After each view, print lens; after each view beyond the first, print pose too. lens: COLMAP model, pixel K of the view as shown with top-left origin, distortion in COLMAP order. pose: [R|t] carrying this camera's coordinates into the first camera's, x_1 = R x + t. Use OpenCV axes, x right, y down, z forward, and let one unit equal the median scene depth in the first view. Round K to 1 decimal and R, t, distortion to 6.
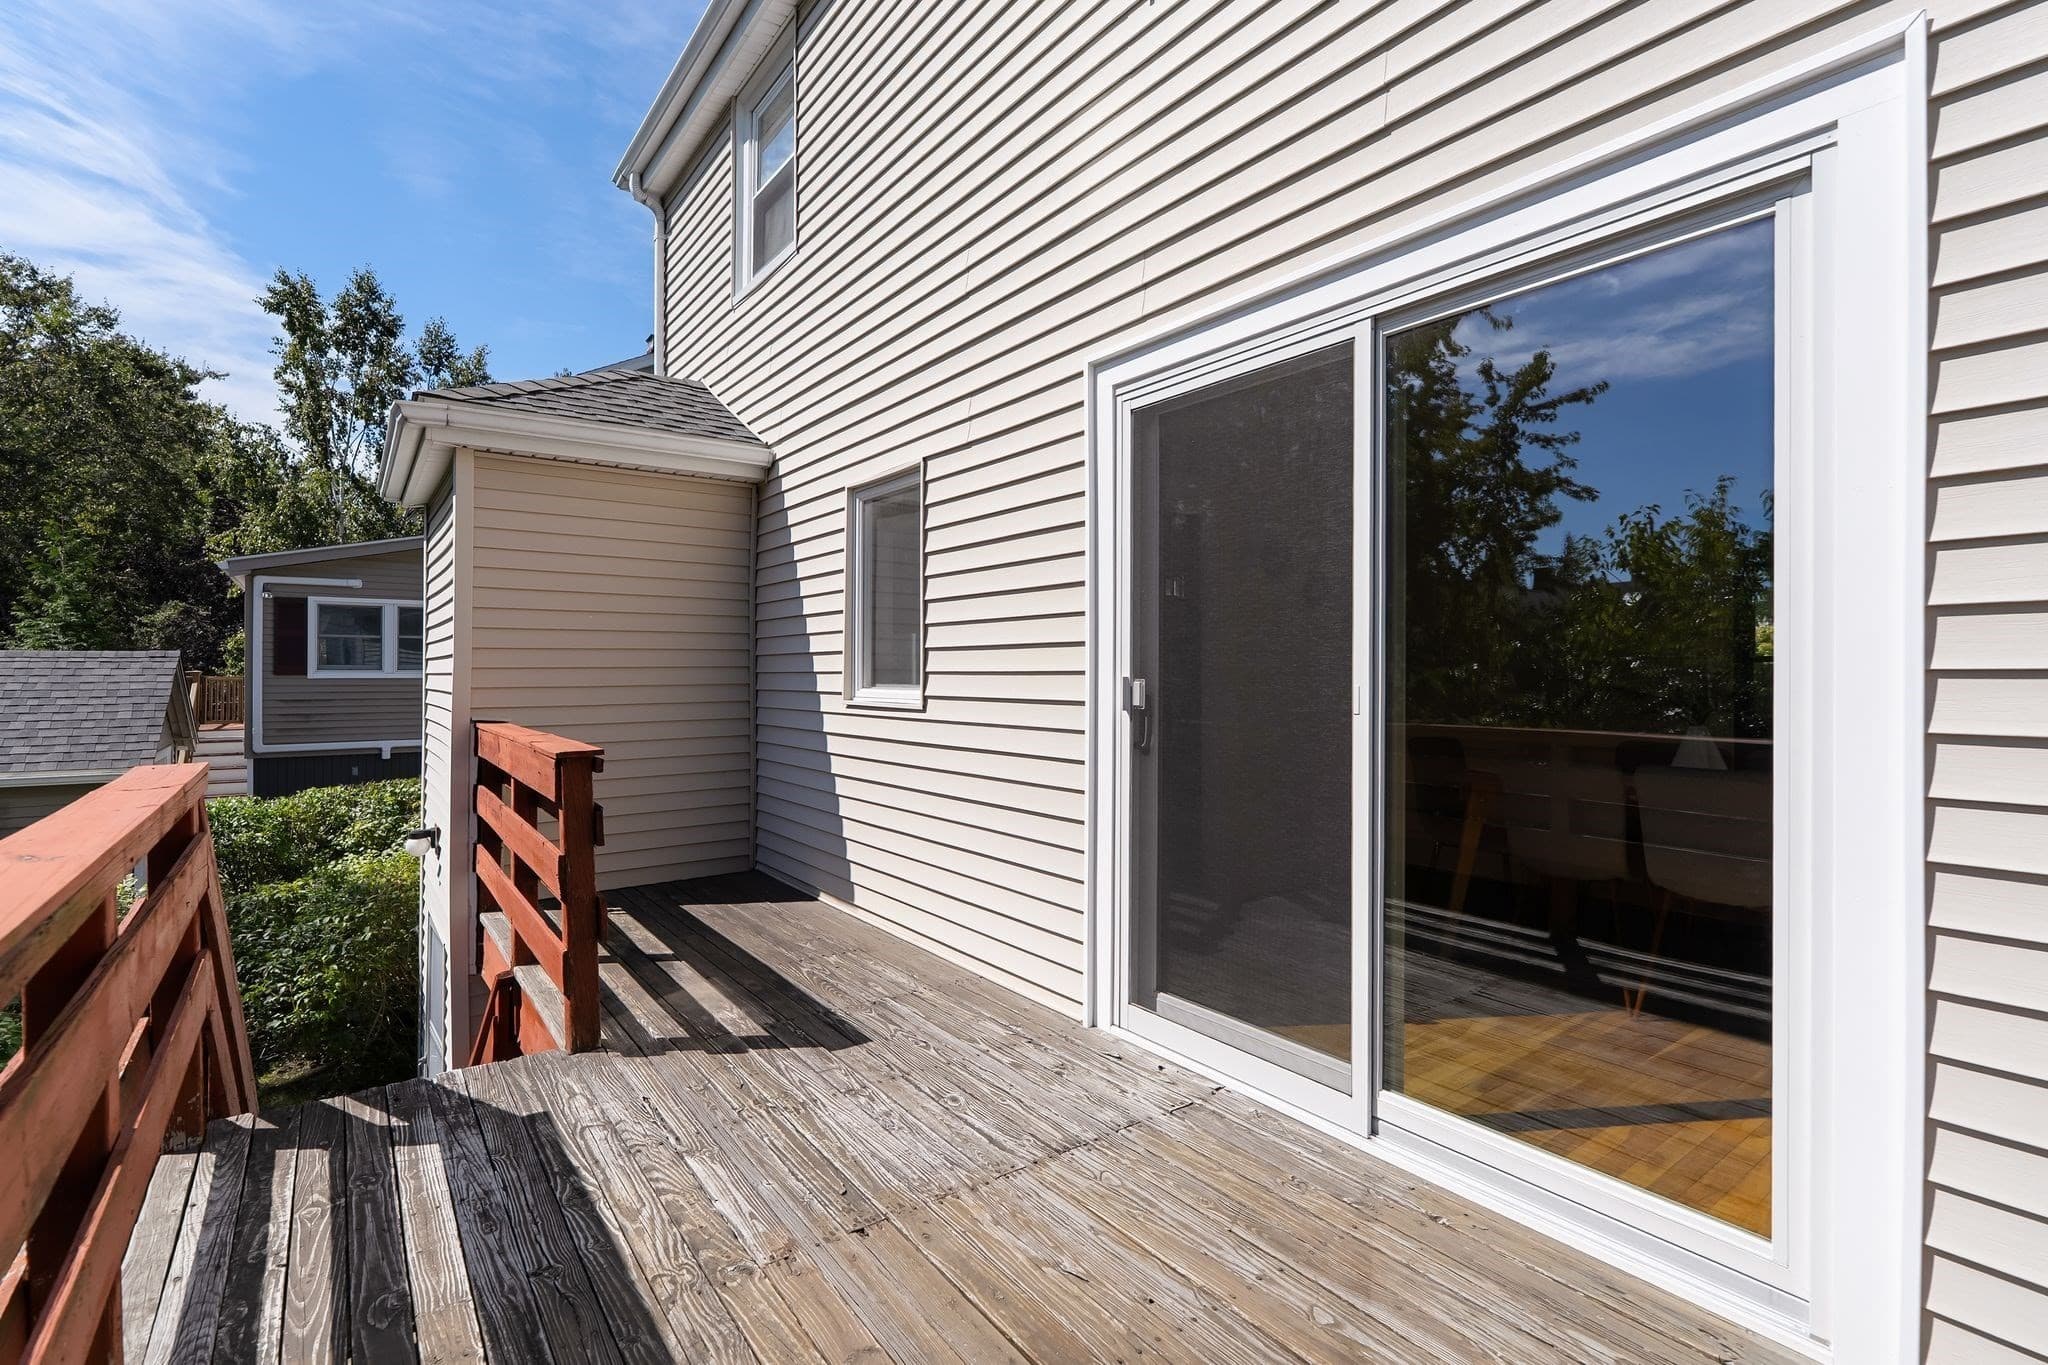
lens RADIAL K [[919.6, 0, 1024.0], [0, 919.6, 682.5], [0, 0, 1]] dist [-0.012938, 0.000181]
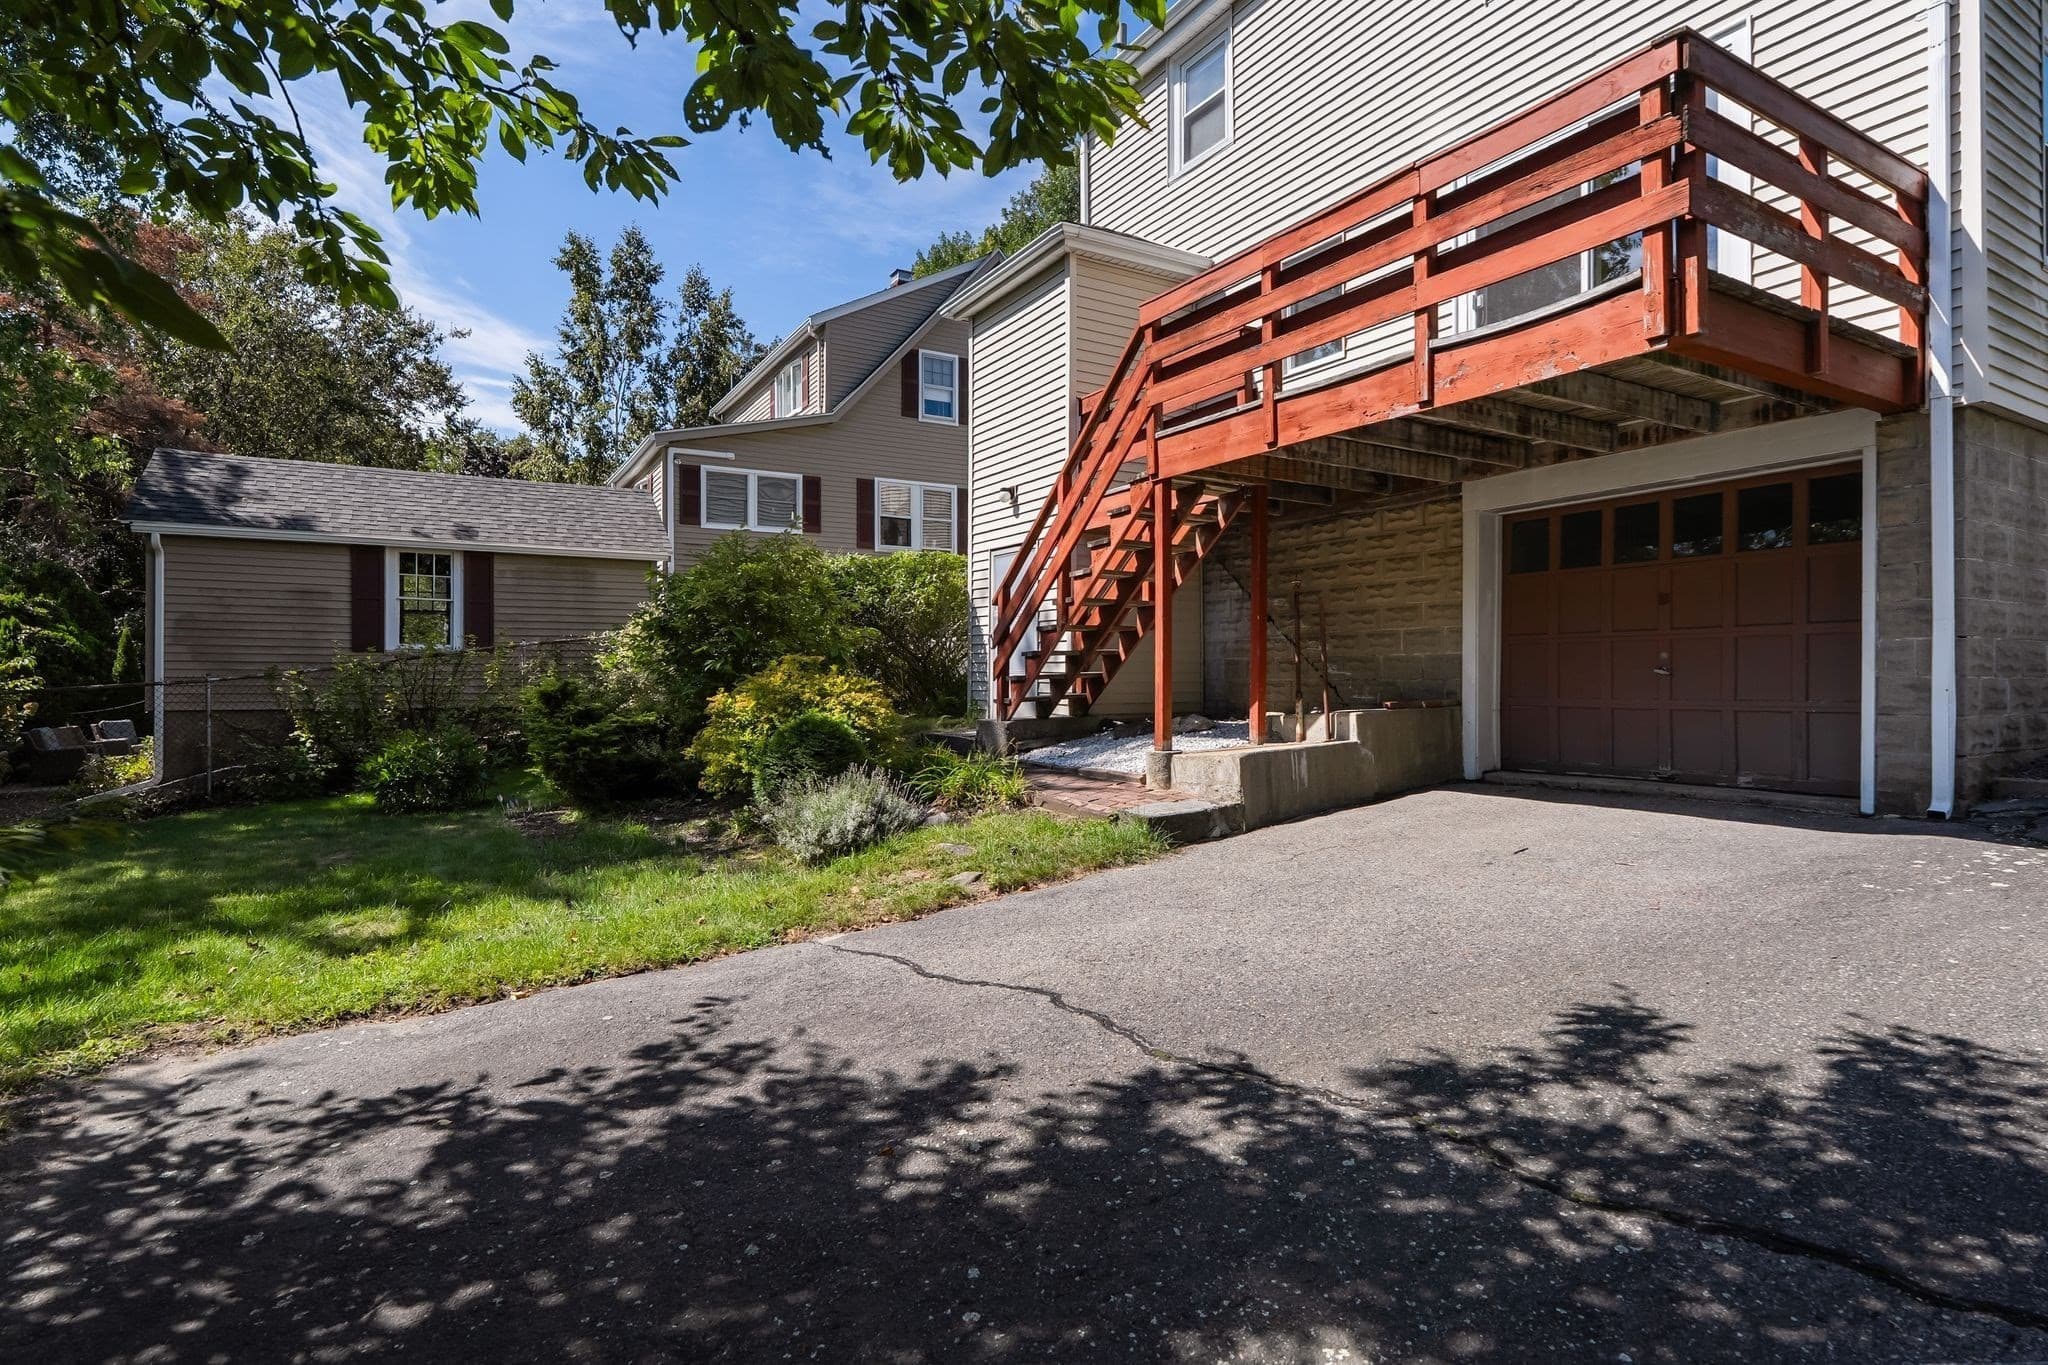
lens RADIAL K [[1014.7, 0, 1023.5], [0, 1014.7, 660.4], [0, 0, 1]] dist [-0.011572, 0.008170]
pose [[0.991602, -0.006504, -0.129161, -0.585295], [0.005103, 0.999924, -0.011180, 0.786062], [0.129224, 0.010427, 0.991561, -1.402021]]
